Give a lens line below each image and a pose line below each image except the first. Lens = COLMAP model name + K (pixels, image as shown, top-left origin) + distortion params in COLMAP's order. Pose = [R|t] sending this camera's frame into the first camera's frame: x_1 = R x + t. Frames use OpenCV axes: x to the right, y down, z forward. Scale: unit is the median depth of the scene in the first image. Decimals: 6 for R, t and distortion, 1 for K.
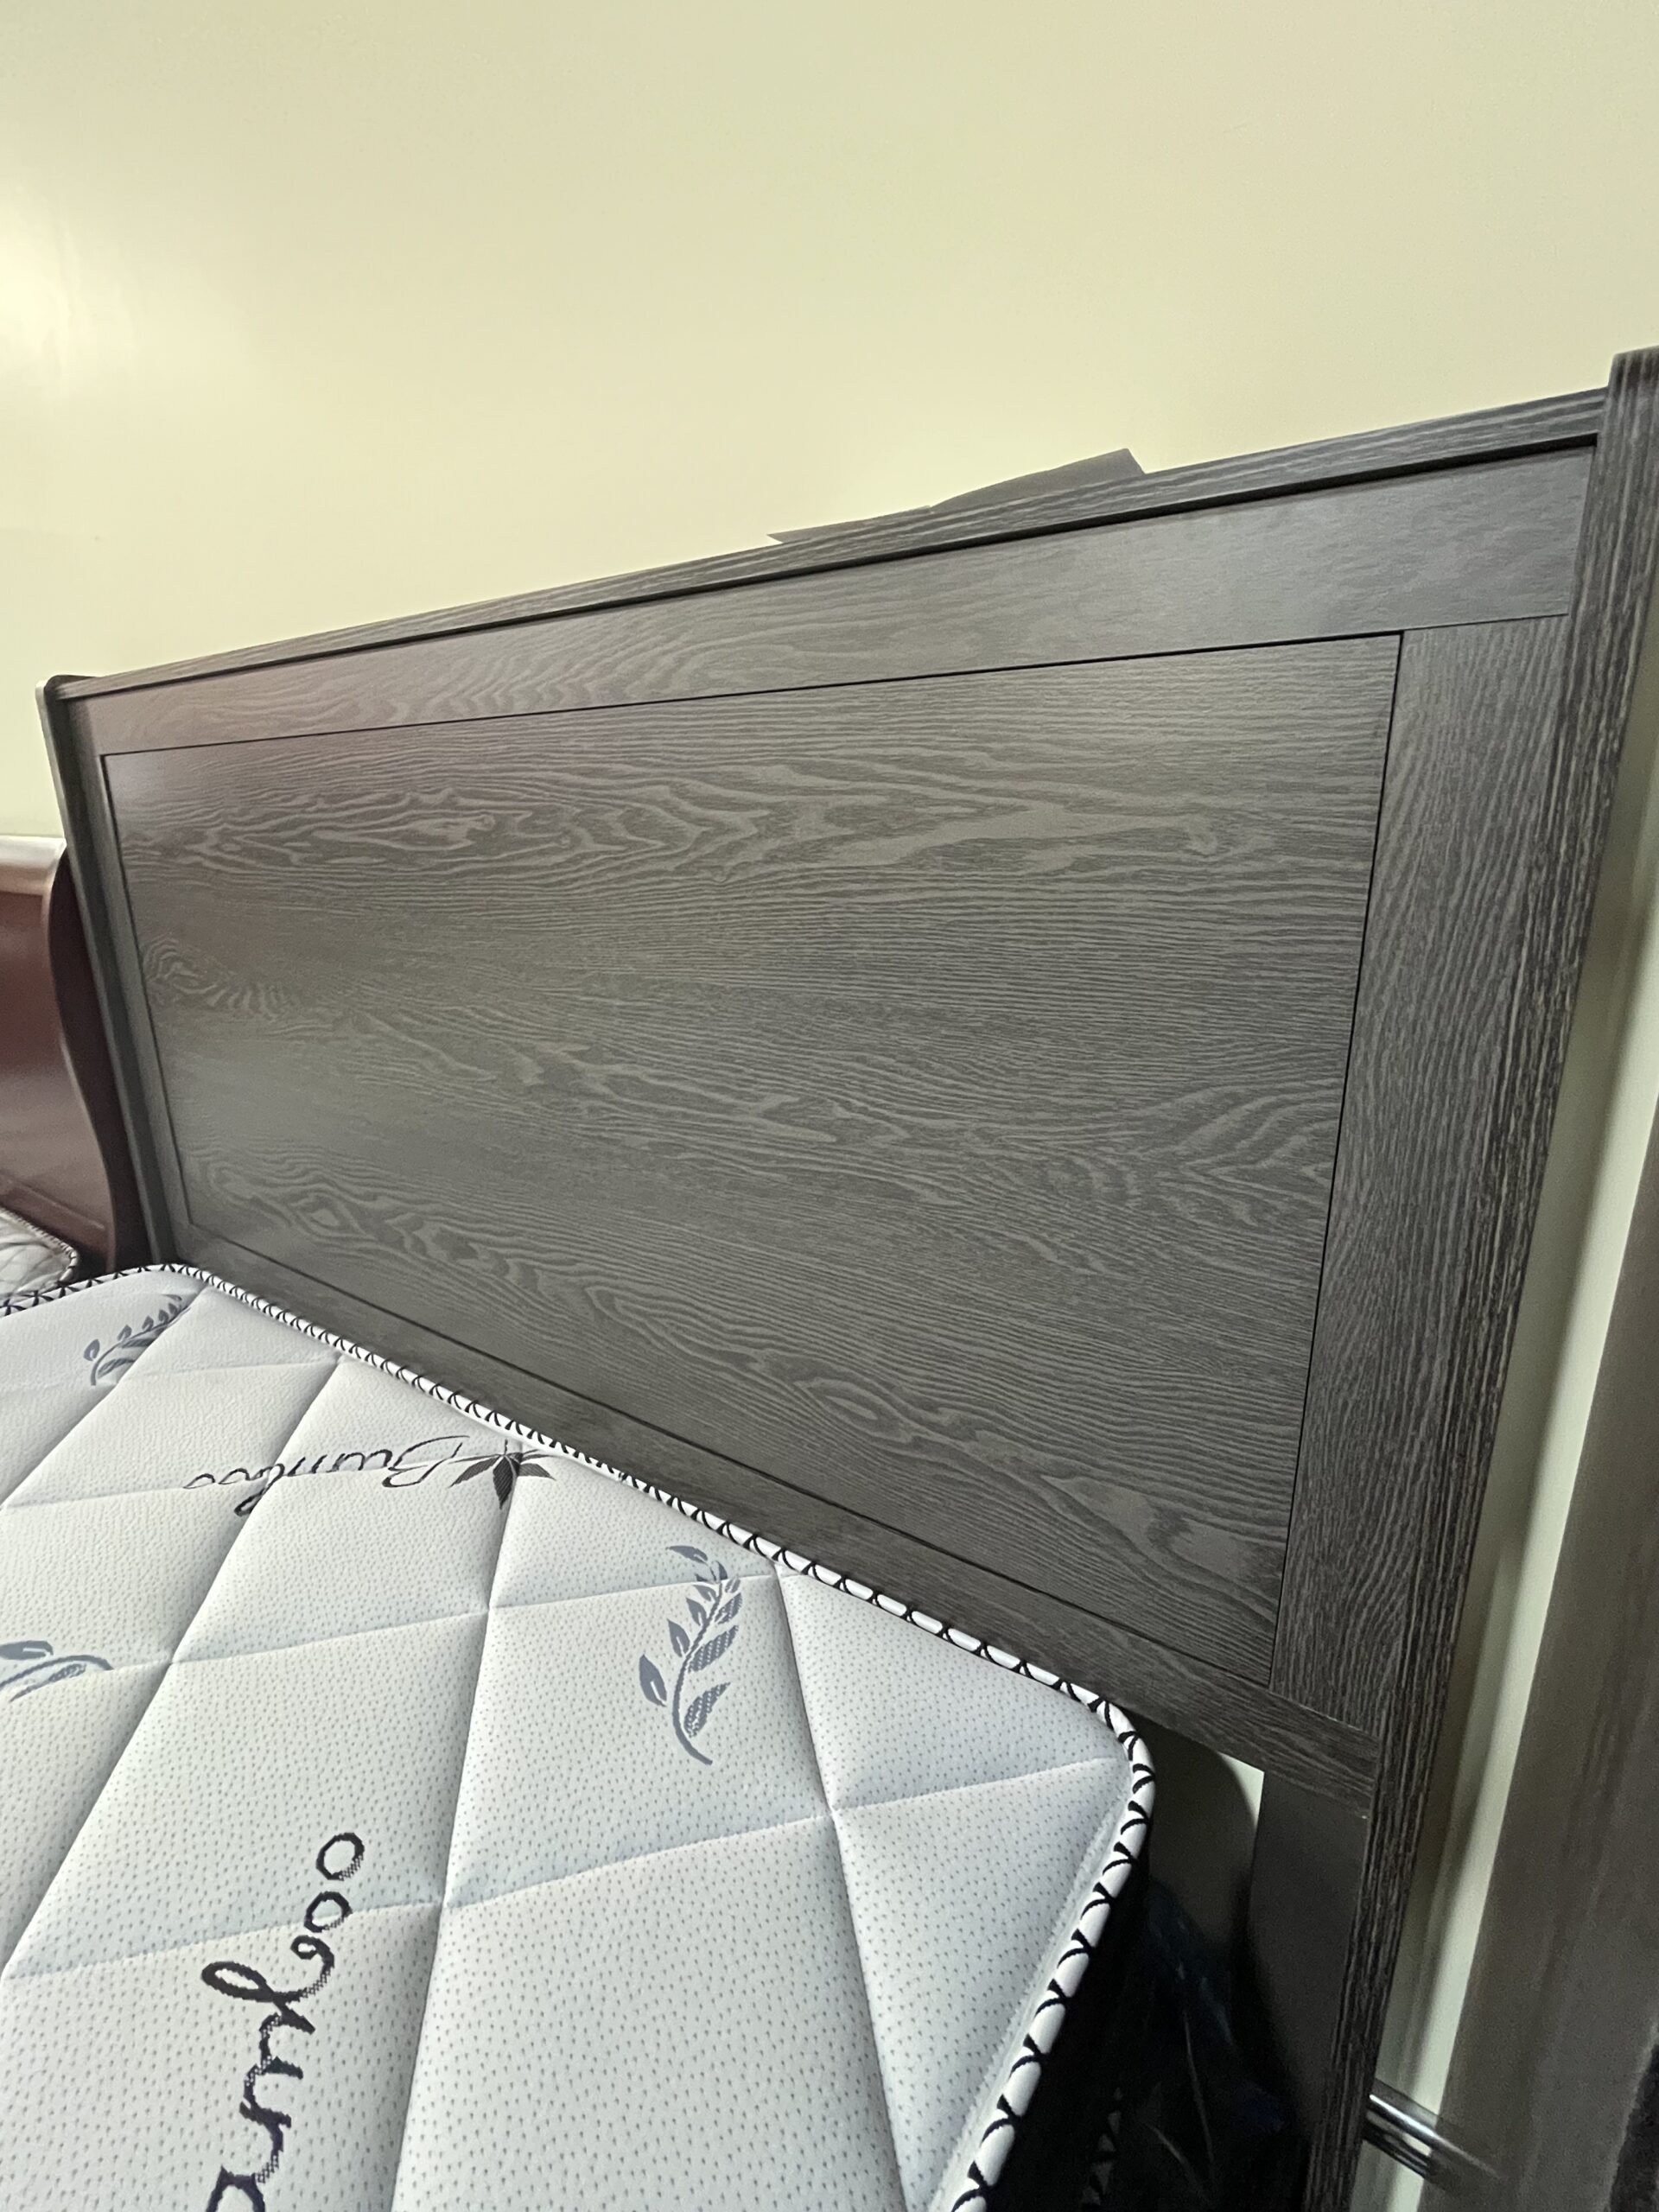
lens RADIAL K [[1061.7, 0, 822.8], [0, 1061.7, 1109.8], [0, 0, 1]] dist [-0.005382, 0.000893]
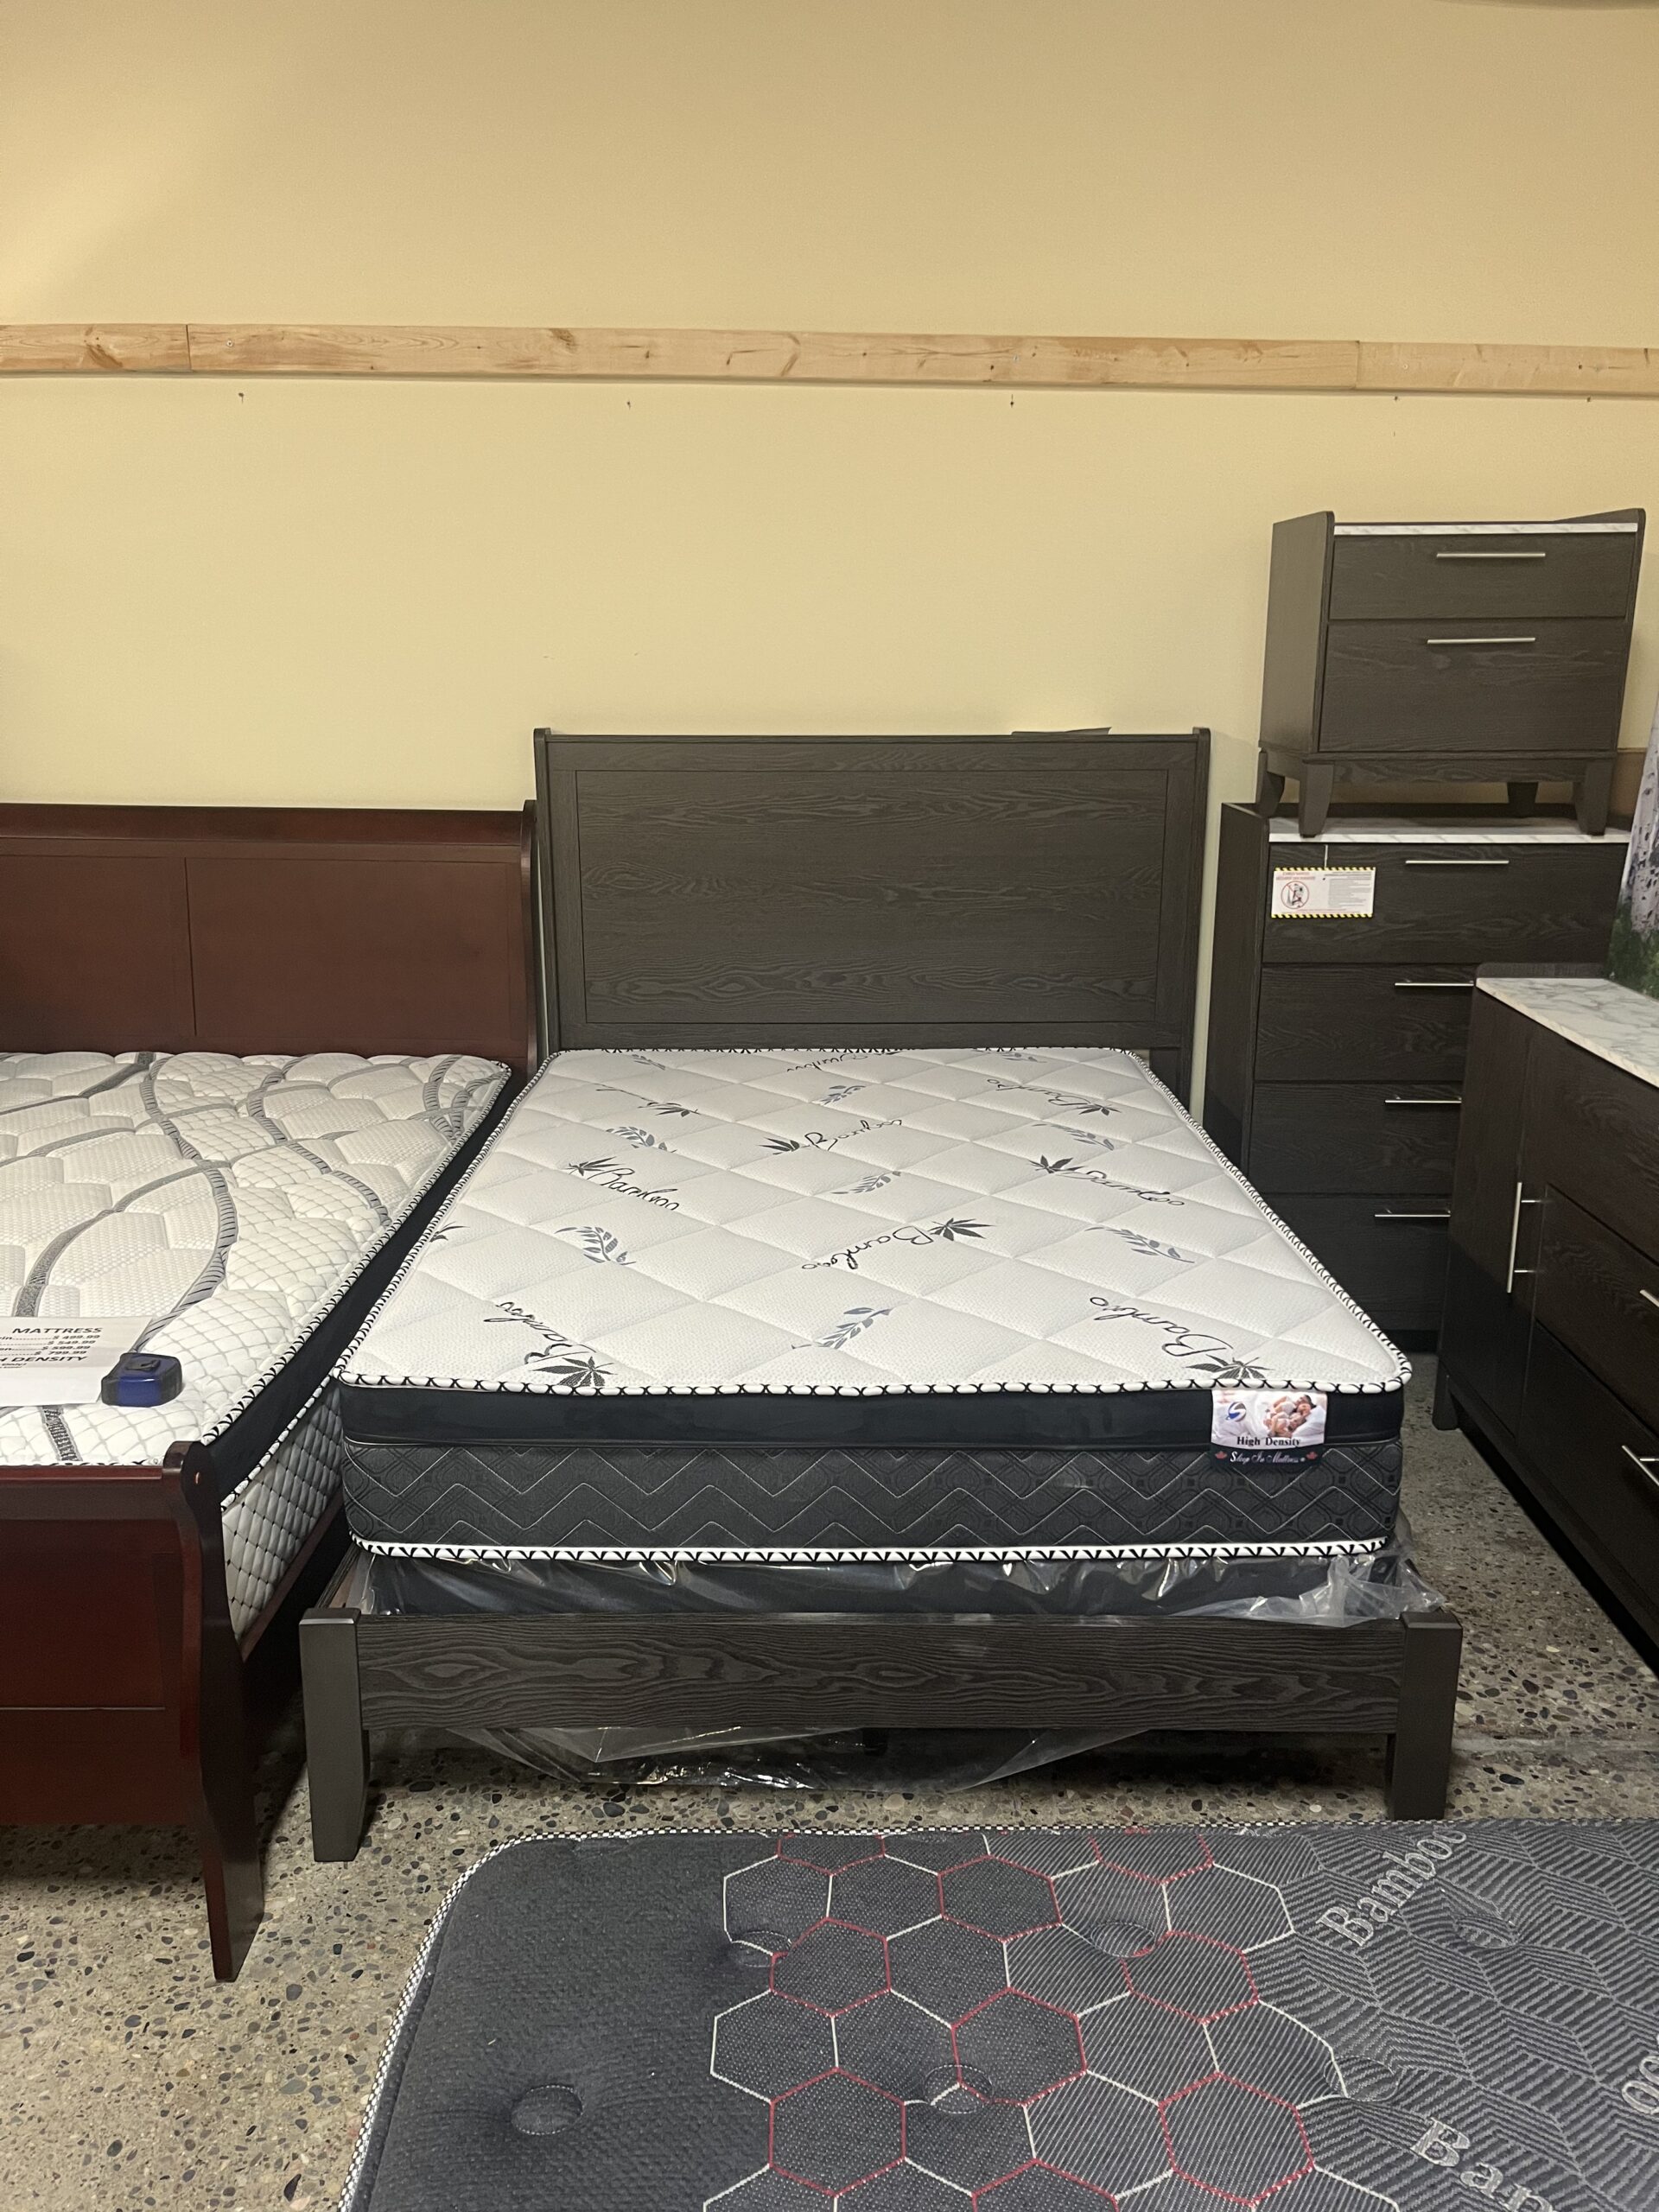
lens RADIAL K [[1664.3, 0, 843.4], [0, 1664.3, 1118.4], [0, 0, 1]] dist [0.054033, -0.064736]
pose [[0.811634, -0.138876, 0.567419, -4.082070], [0.150292, 0.988275, 0.026904, 0.560681], [-0.564502, 0.063443, 0.822990, -3.425191]]
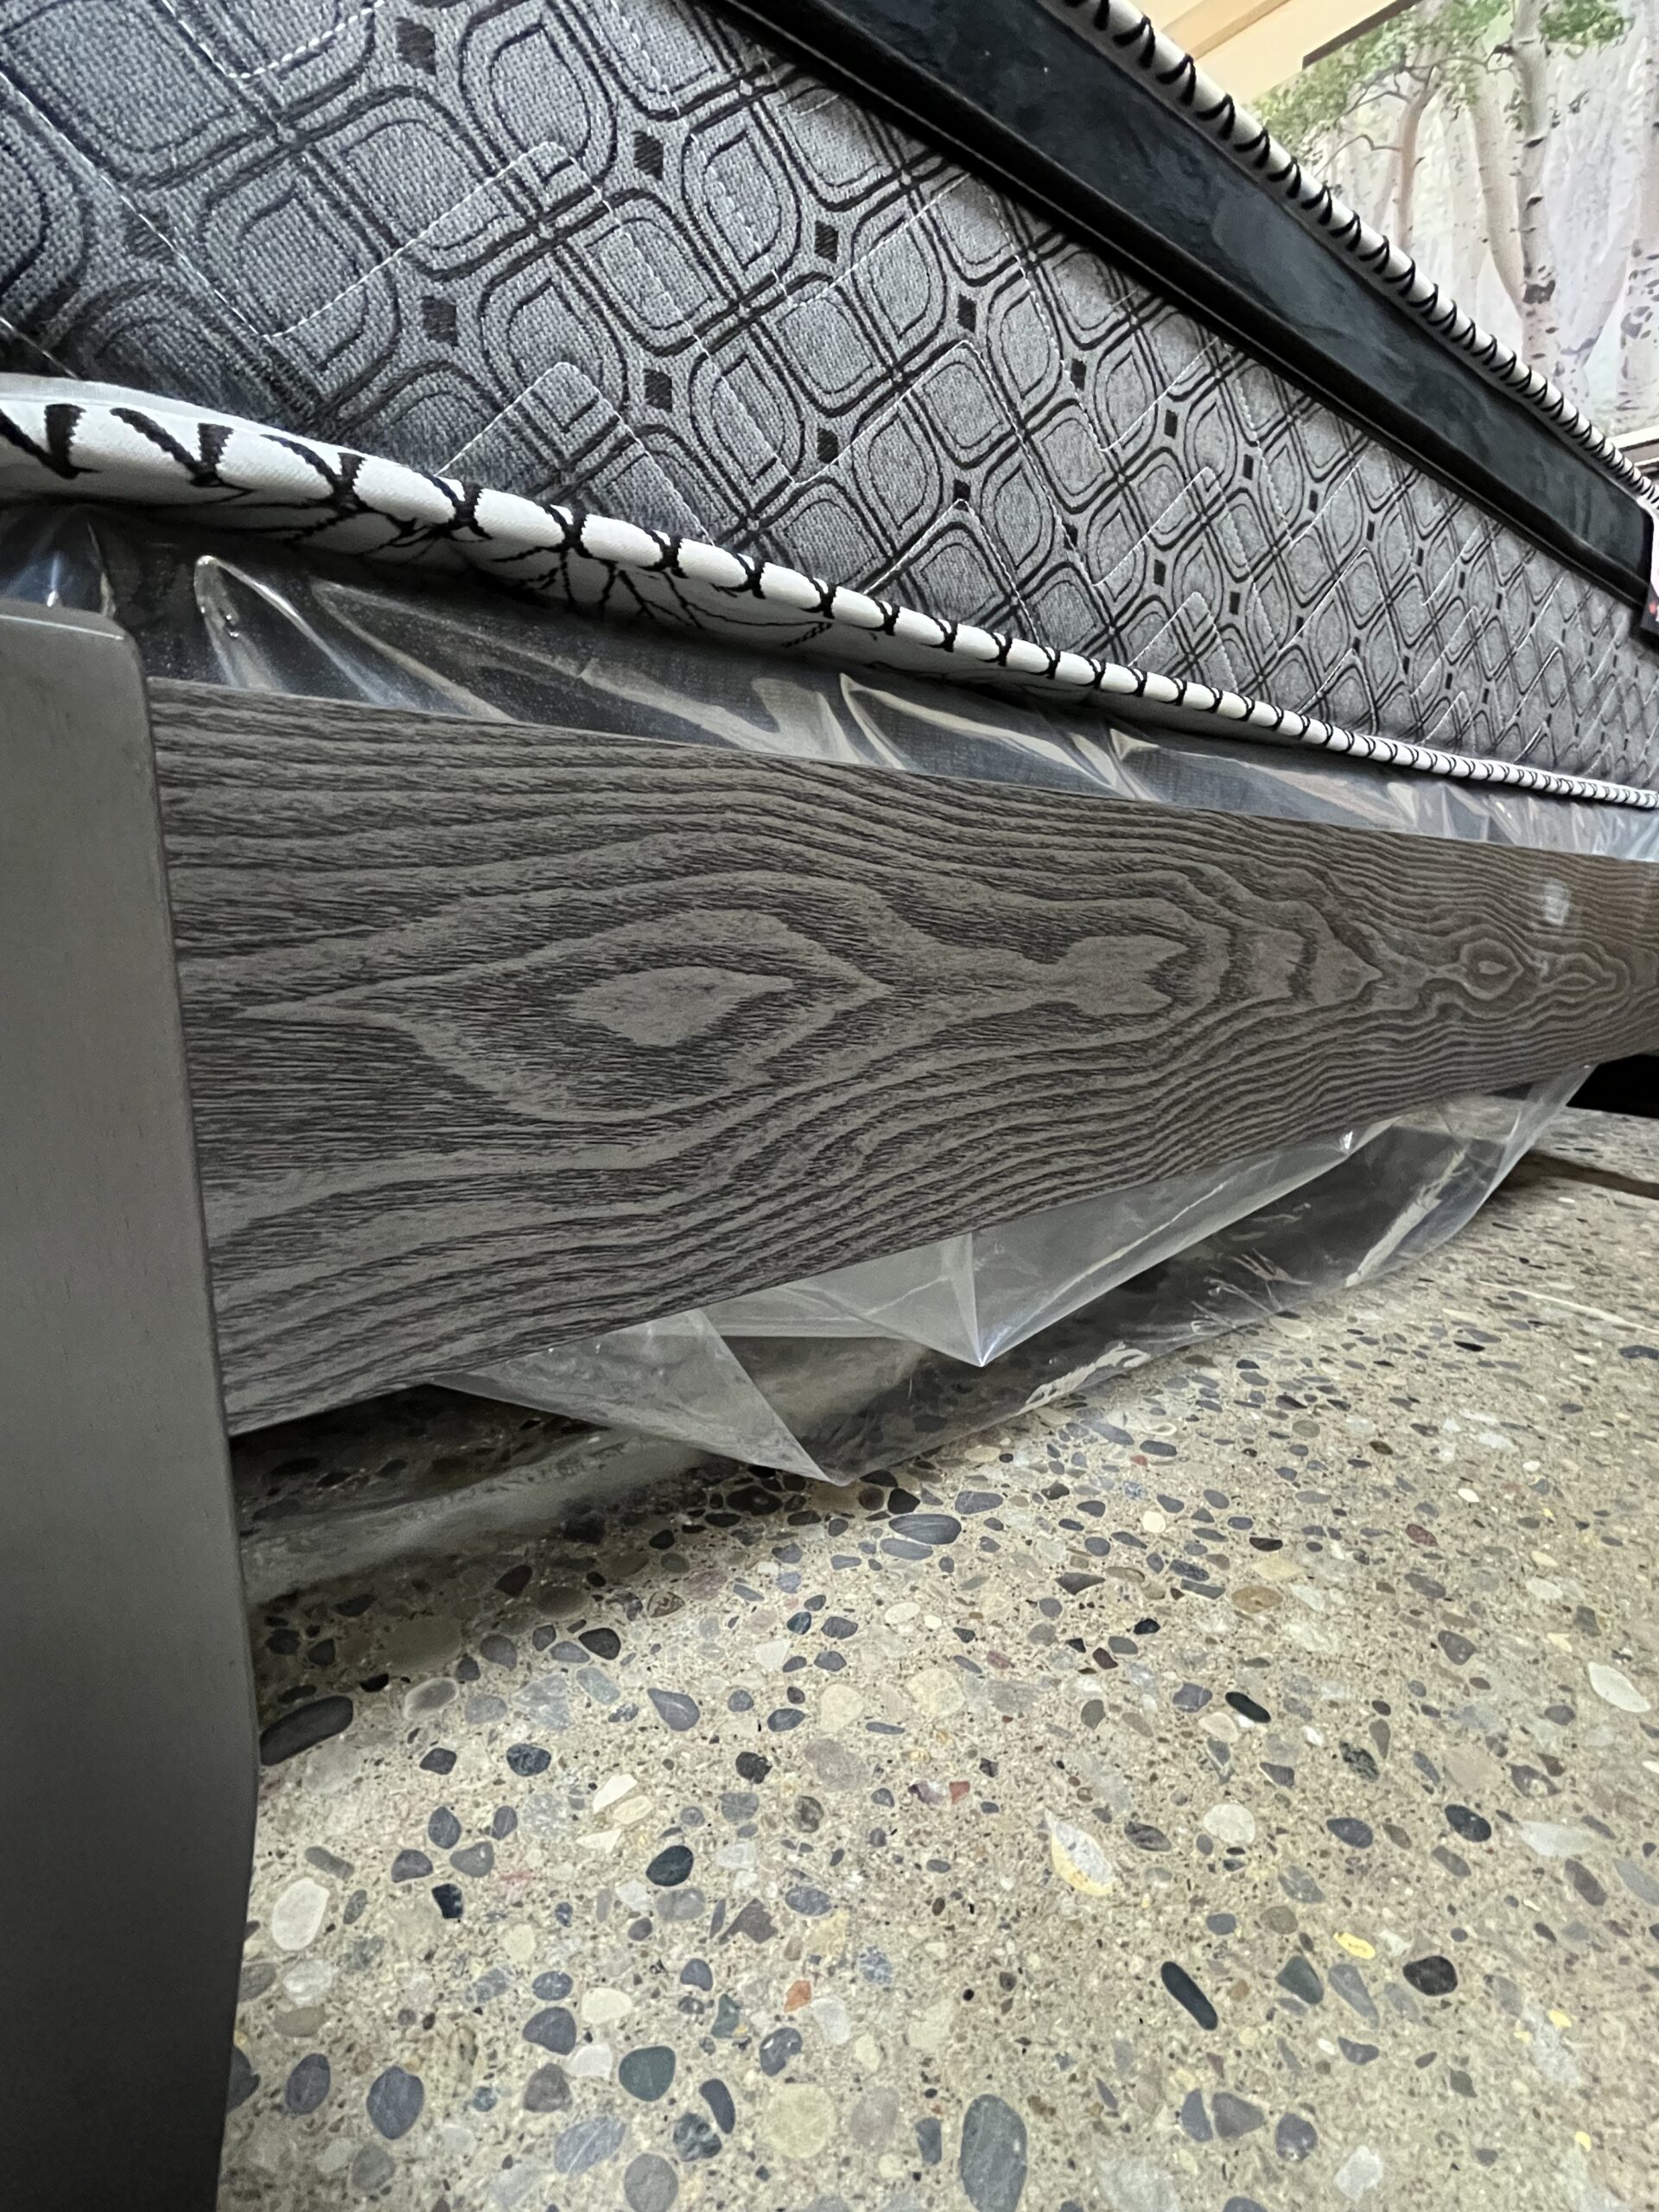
lens RADIAL K [[1061.7, 0, 811.0], [0, 1061.7, 1123.8], [0, 0, 1]] dist [-0.005382, 0.000893]
pose [[0.273444, -0.192604, 0.942408, -3.379304], [0.253906, 0.959451, 0.122416, 1.626554], [-0.927772, 0.205809, 0.311259, -0.336792]]
